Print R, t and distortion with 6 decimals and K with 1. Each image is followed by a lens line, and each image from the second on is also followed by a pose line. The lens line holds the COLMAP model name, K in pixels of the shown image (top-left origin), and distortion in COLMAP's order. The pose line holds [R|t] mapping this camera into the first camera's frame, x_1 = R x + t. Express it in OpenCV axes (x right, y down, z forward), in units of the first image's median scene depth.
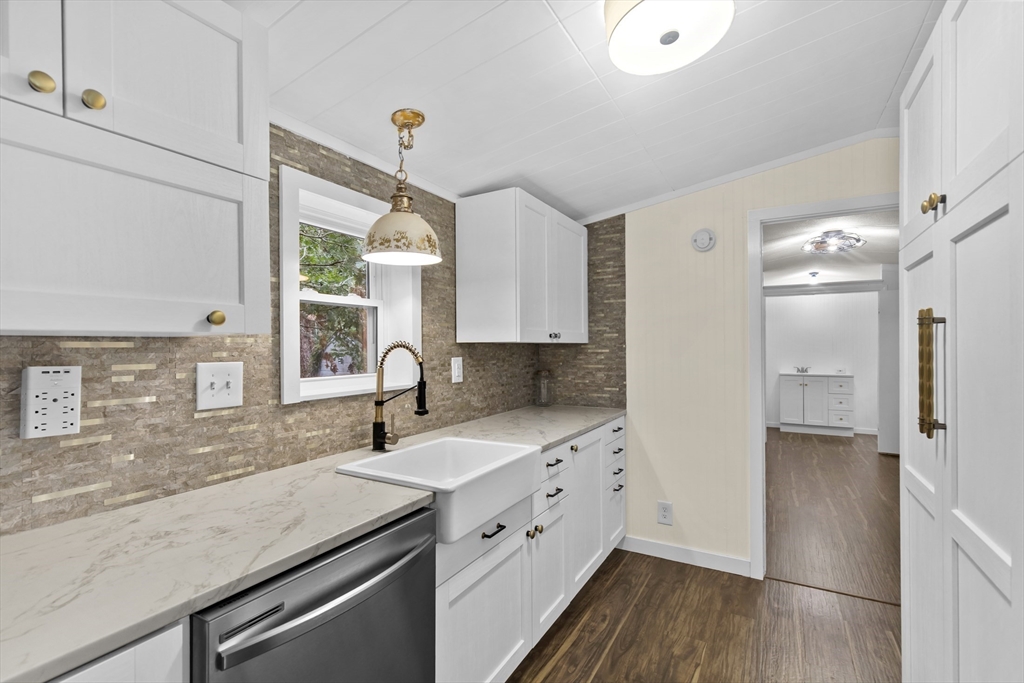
lens RADIAL K [[465.6, 0, 516.0], [0, 465.6, 342.8], [0, 0, 1]] dist [0.009452, 0.000086]
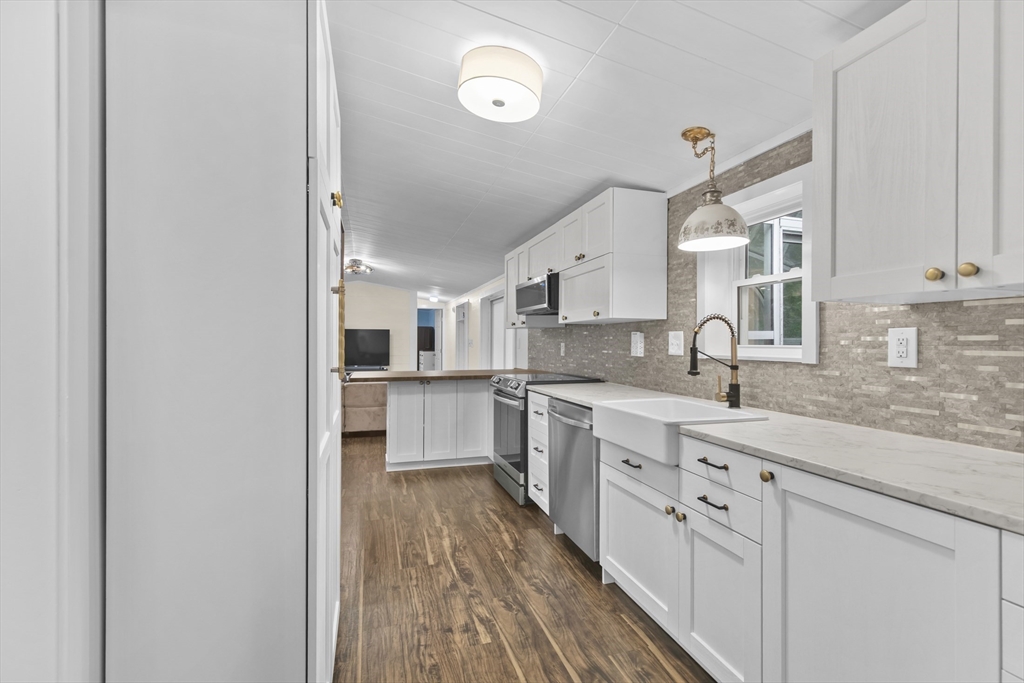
lens RADIAL K [[465.6, 0, 514.1], [0, 465.6, 338.5], [0, 0, 1]] dist [0.009452, 0.000086]
pose [[-0.685726, -0.001476, -0.727859, 0.743999], [0.007863, 0.999925, -0.009435, 0.050889], [0.727818, -0.012193, -0.685662, 1.116158]]
